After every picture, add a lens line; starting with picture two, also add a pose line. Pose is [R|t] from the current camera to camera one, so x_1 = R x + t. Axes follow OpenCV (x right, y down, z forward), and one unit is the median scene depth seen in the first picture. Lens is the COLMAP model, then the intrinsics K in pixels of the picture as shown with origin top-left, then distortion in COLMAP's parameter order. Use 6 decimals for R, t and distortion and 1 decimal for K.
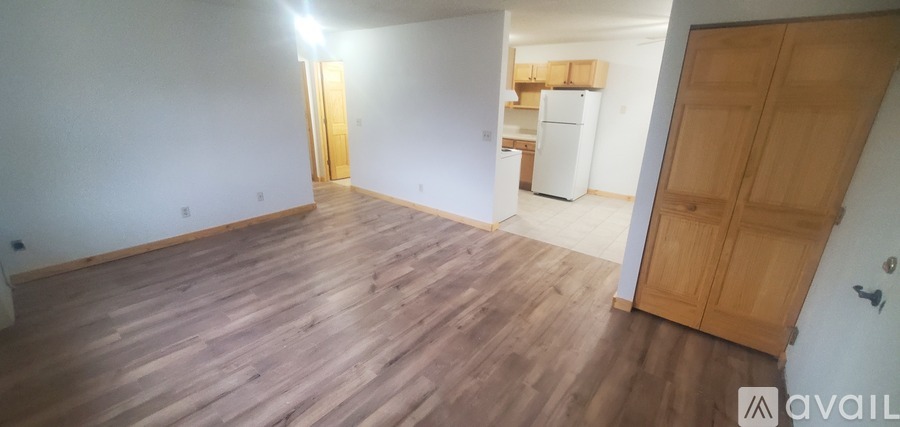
lens RADIAL K [[356.9, 0, 448.1], [0, 356.9, 211.2], [0, 0, 1]] dist [0.005757, -0.000267]
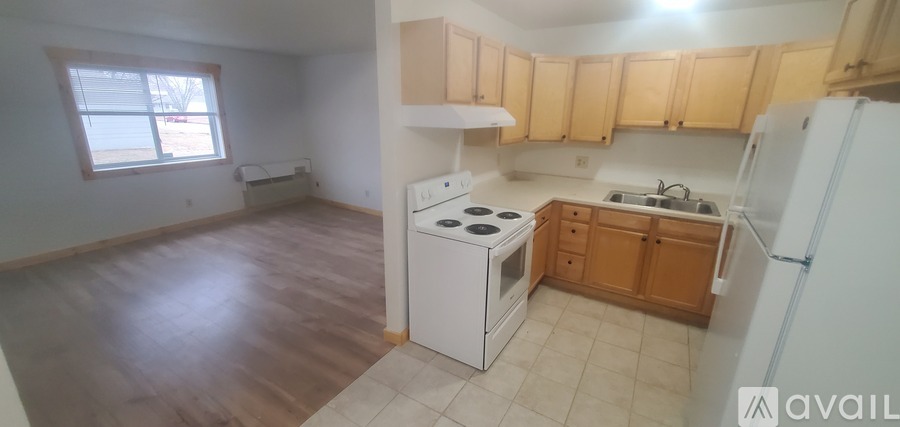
lens RADIAL K [[356.9, 0, 448.1], [0, 356.9, 211.2], [0, 0, 1]] dist [0.005757, -0.000267]
pose [[0.123946, 0.252714, -0.959569, 0.926257], [-0.327586, 0.923230, 0.200830, -0.418681], [0.936656, 0.289450, 0.197217, 1.303534]]
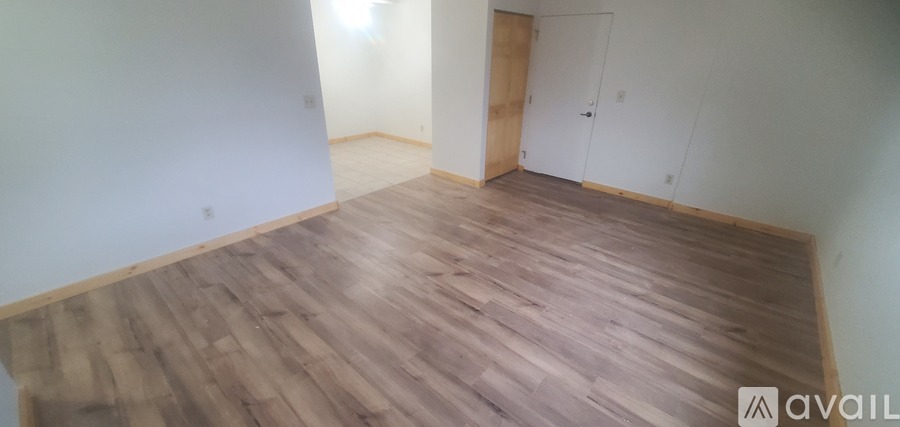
lens RADIAL K [[356.9, 0, 448.1], [0, 356.9, 211.2], [0, 0, 1]] dist [0.005757, -0.000267]
pose [[0.041133, -0.425855, 0.903856, -0.969417], [0.302540, 0.867463, 0.394941, -0.295946], [-0.952249, 0.257207, 0.164519, 0.836285]]
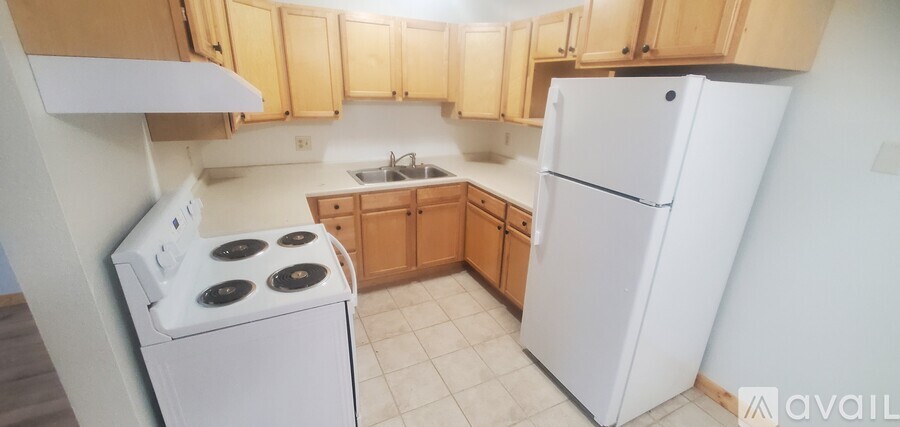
lens RADIAL K [[356.9, 0, 448.1], [0, 356.9, 211.2], [0, 0, 1]] dist [0.005757, -0.000267]
pose [[0.909233, 0.142823, -0.391020, 0.568768], [-0.141653, 0.989399, 0.032003, -0.381813], [0.391446, 0.026291, 0.919826, 1.178160]]
